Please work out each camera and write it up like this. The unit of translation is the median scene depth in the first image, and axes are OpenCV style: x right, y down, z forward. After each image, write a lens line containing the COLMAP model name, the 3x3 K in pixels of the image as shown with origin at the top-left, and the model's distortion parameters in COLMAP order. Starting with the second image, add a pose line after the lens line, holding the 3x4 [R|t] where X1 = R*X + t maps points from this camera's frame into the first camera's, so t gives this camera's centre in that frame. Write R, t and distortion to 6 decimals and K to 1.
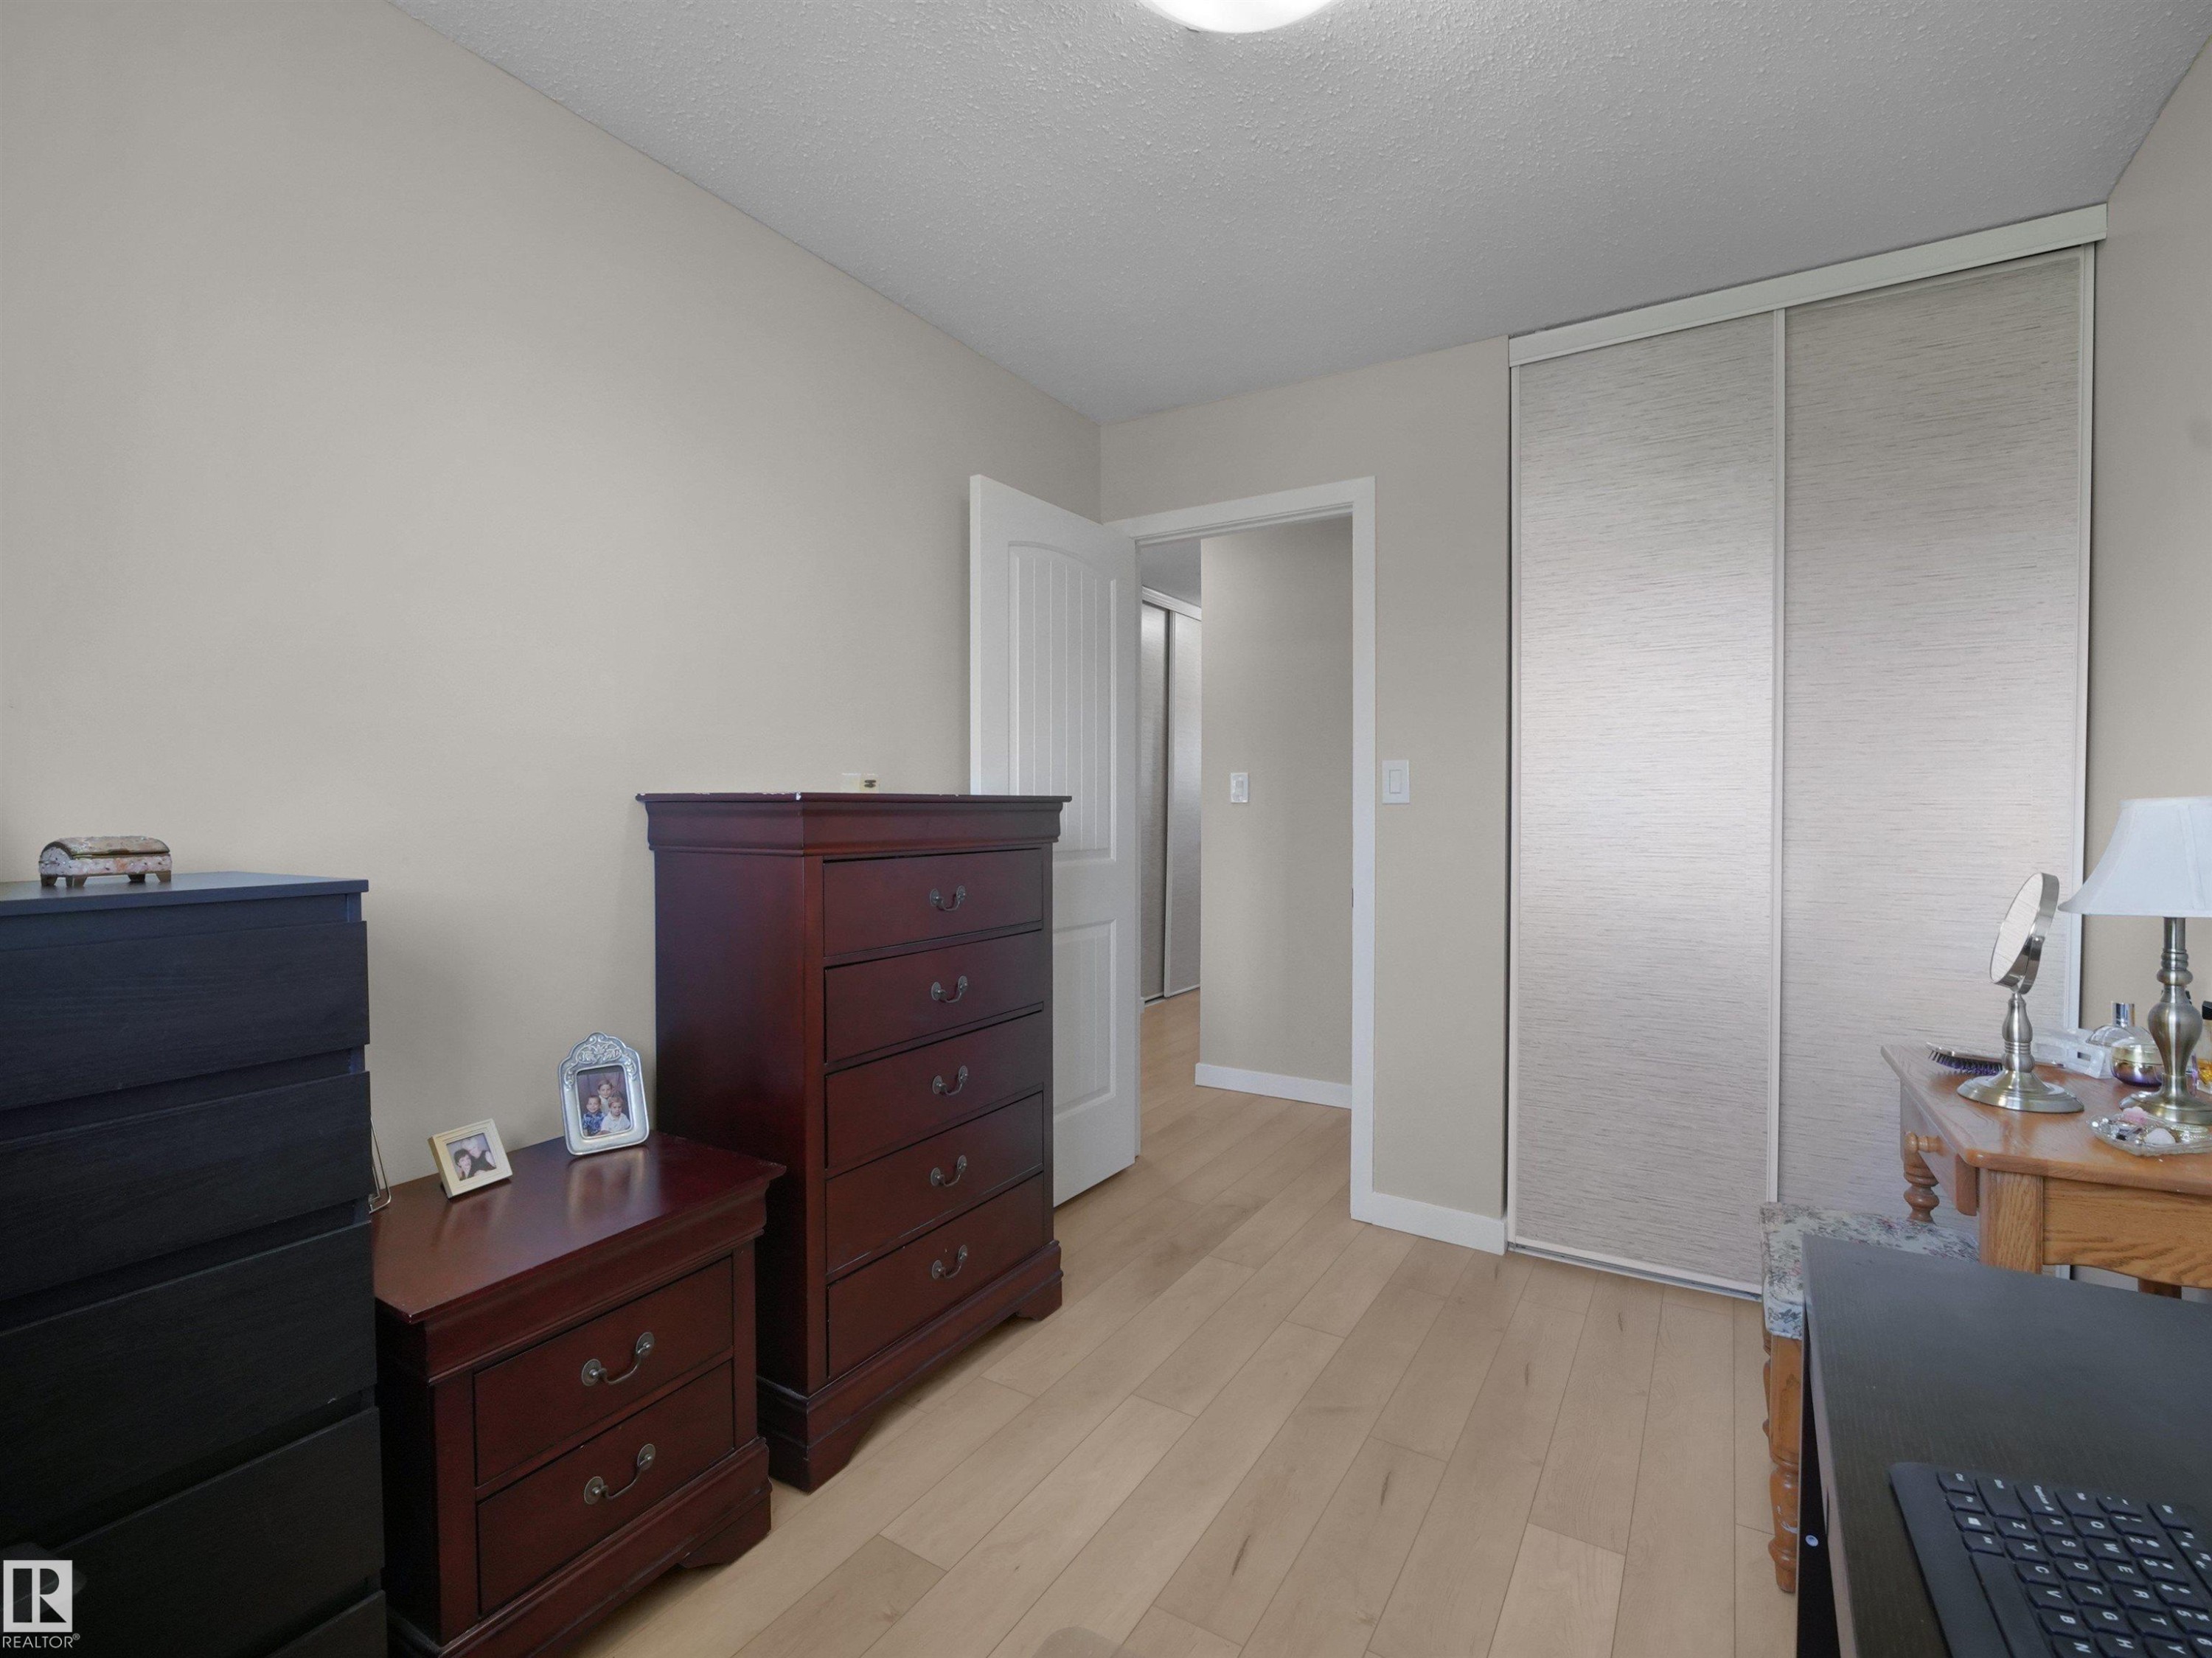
lens RADIAL K [[1023.9, 0, 1090.5], [0, 1023.9, 826.2], [0, 0, 1]] dist [-0.017165, 0.000289]
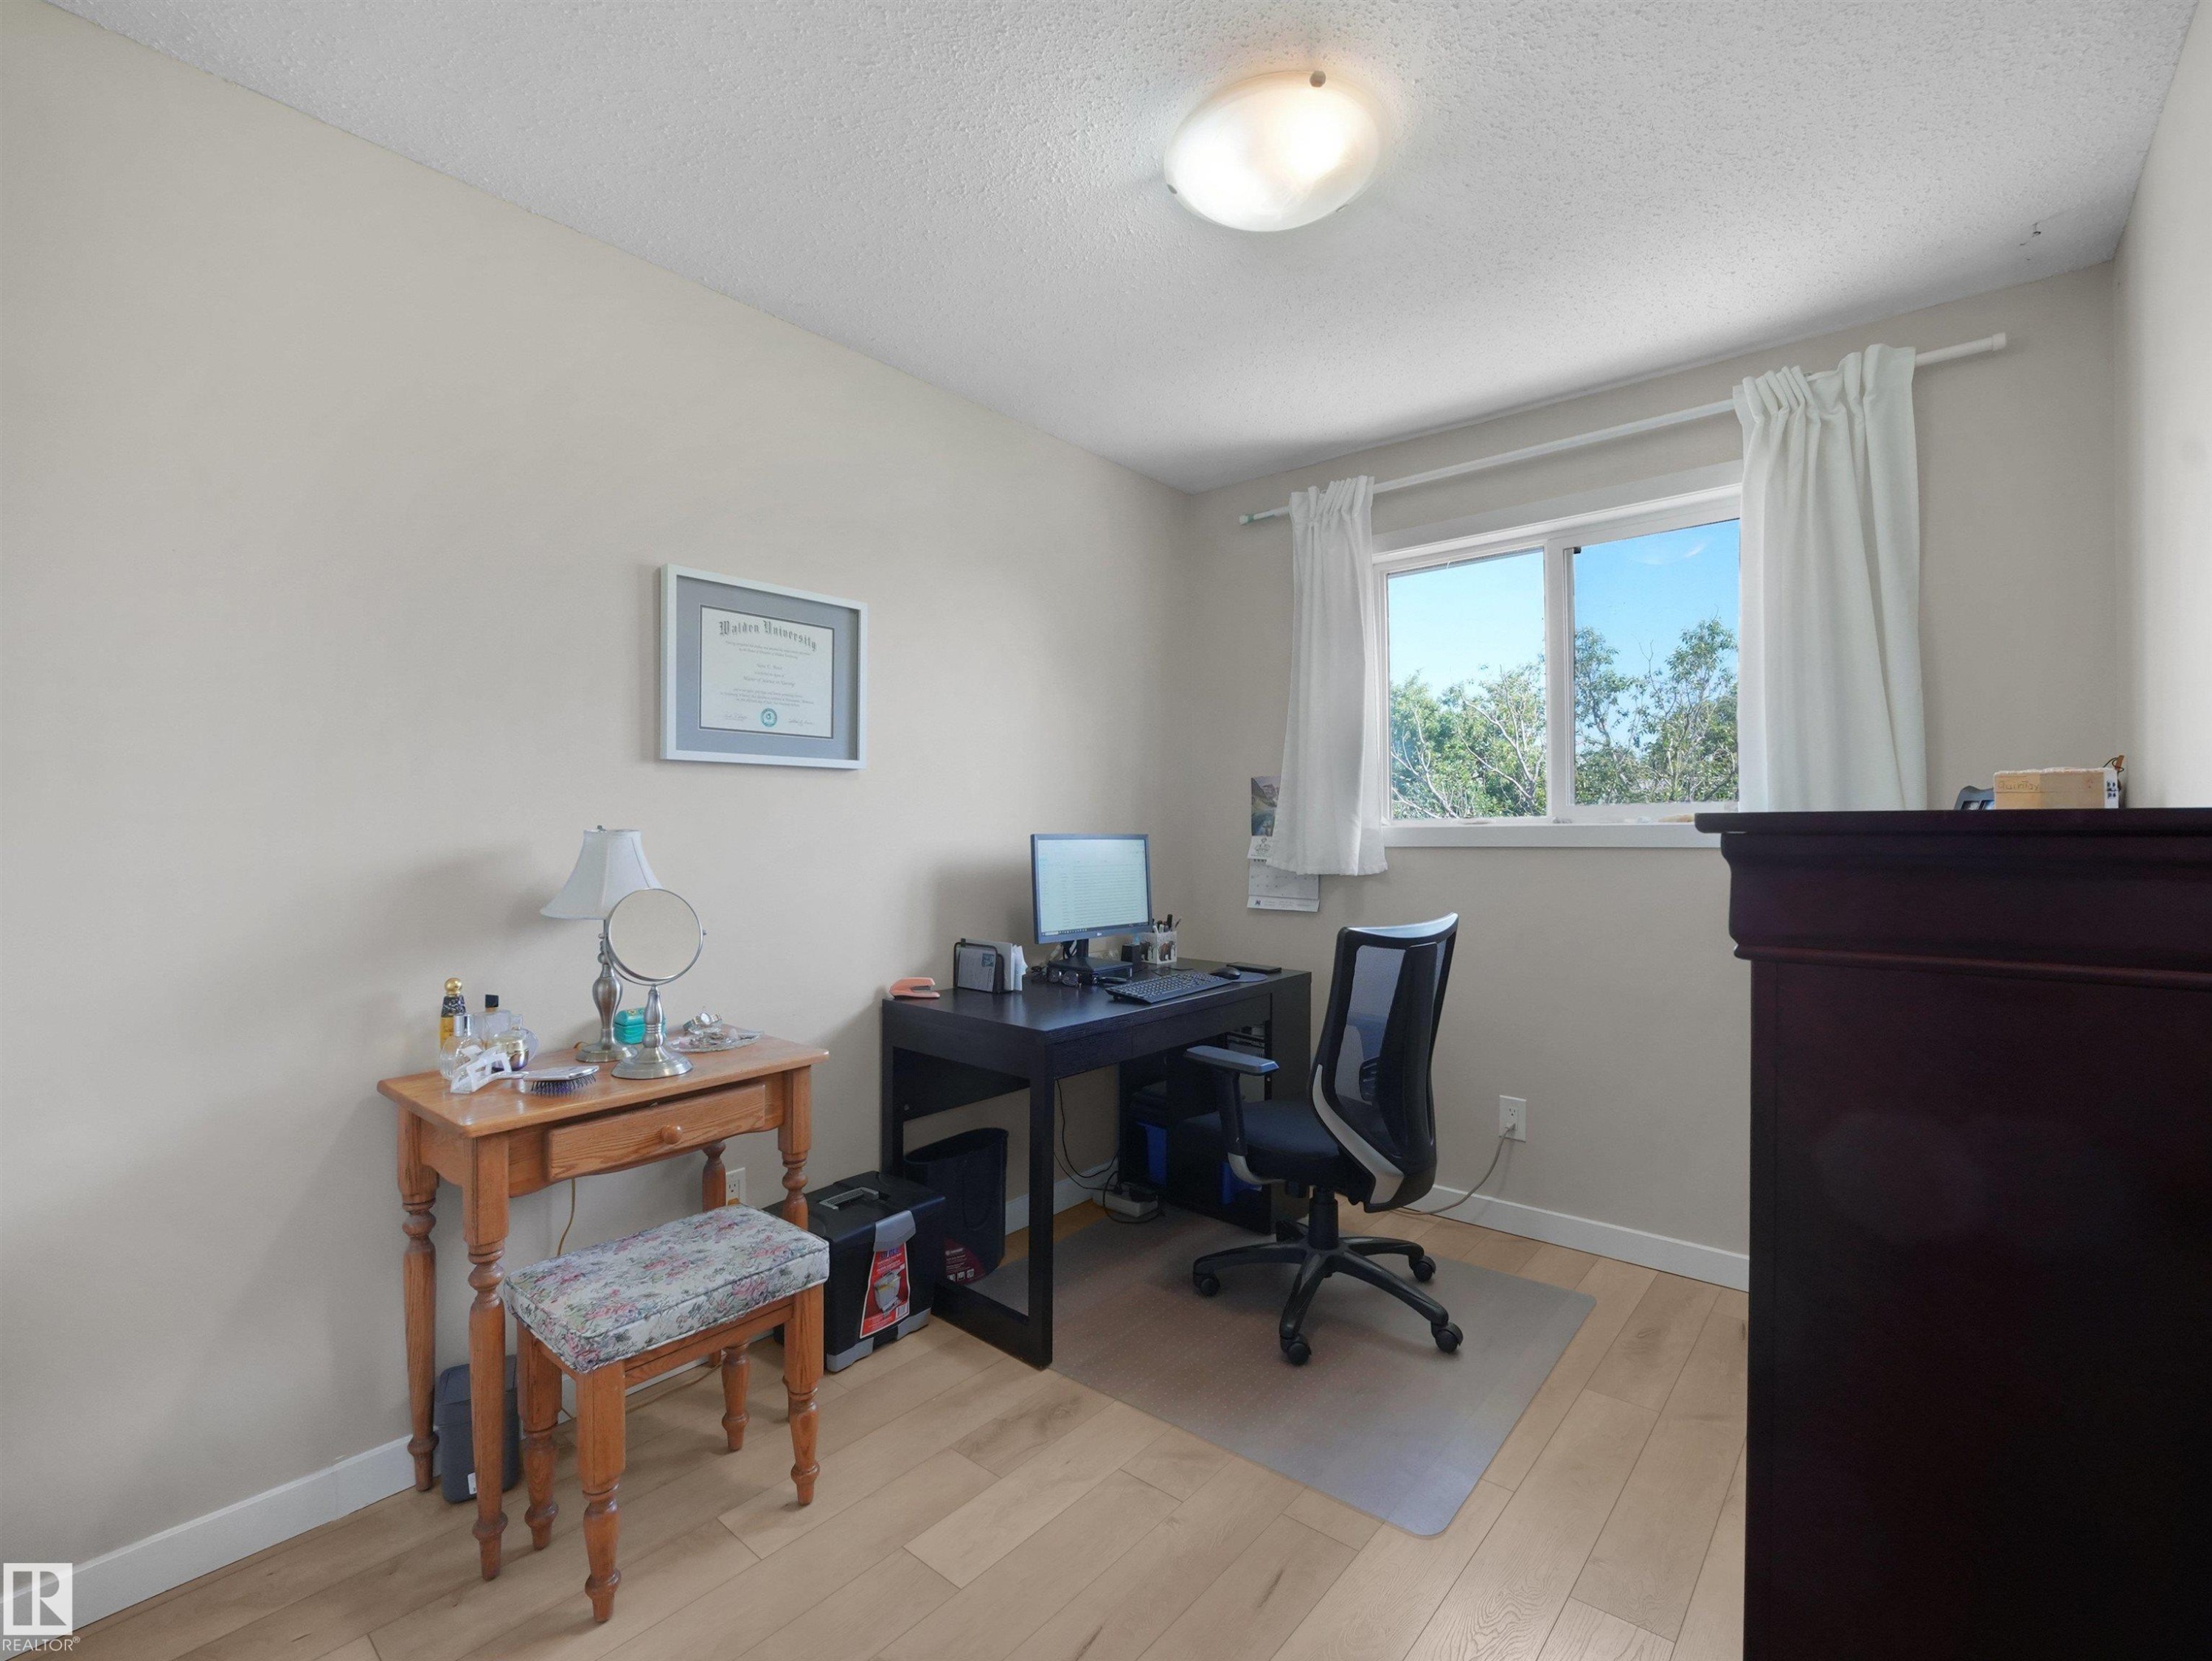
lens RADIAL K [[1024.0, 0, 1090.5], [0, 1024.0, 827.7], [0, 0, 1]] dist [-0.017165, 0.000289]
pose [[-0.987391, 0.003854, 0.158255, 0.163829], [0.006217, 0.999876, 0.014439, -0.037383], [-0.158180, 0.015241, -0.987293, 1.998549]]
